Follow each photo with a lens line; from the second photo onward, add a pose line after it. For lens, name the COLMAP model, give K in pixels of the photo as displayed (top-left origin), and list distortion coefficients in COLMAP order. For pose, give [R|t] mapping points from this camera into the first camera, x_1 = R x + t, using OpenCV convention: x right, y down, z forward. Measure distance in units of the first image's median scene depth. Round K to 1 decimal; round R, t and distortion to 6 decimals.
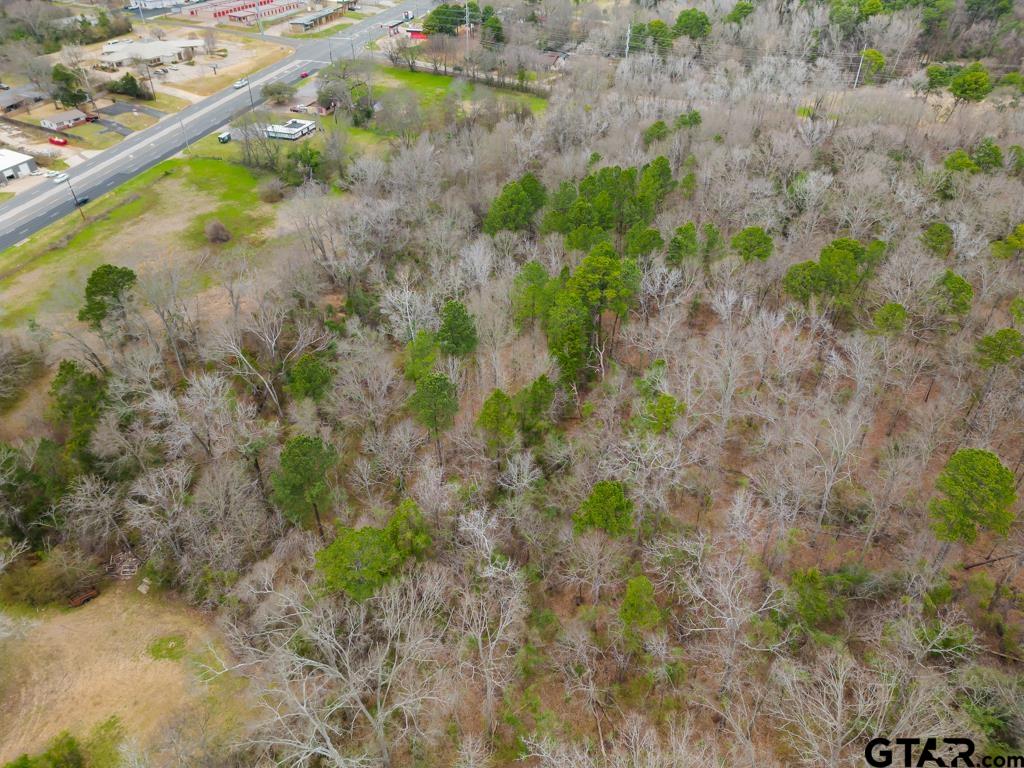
lens RADIAL K [[720.2, 0, 514.2], [0, 720.2, 383.1], [0, 0, 1]] dist [0.067431, -0.010620]
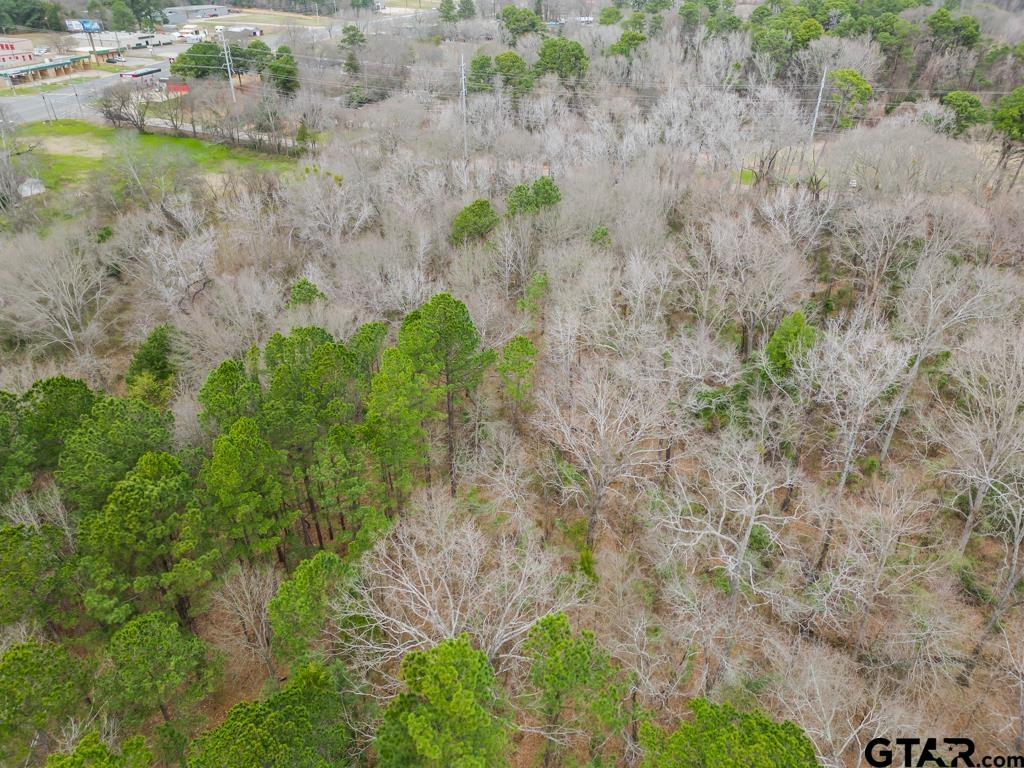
lens RADIAL K [[720.2, 0, 510.8], [0, 720.2, 385.7], [0, 0, 1]] dist [0.067431, -0.010620]
pose [[0.993700, -0.063175, 0.092568, 0.138210], [0.071198, 0.993739, -0.086103, -0.158751], [-0.086549, 0.092152, 0.991977, 0.434406]]
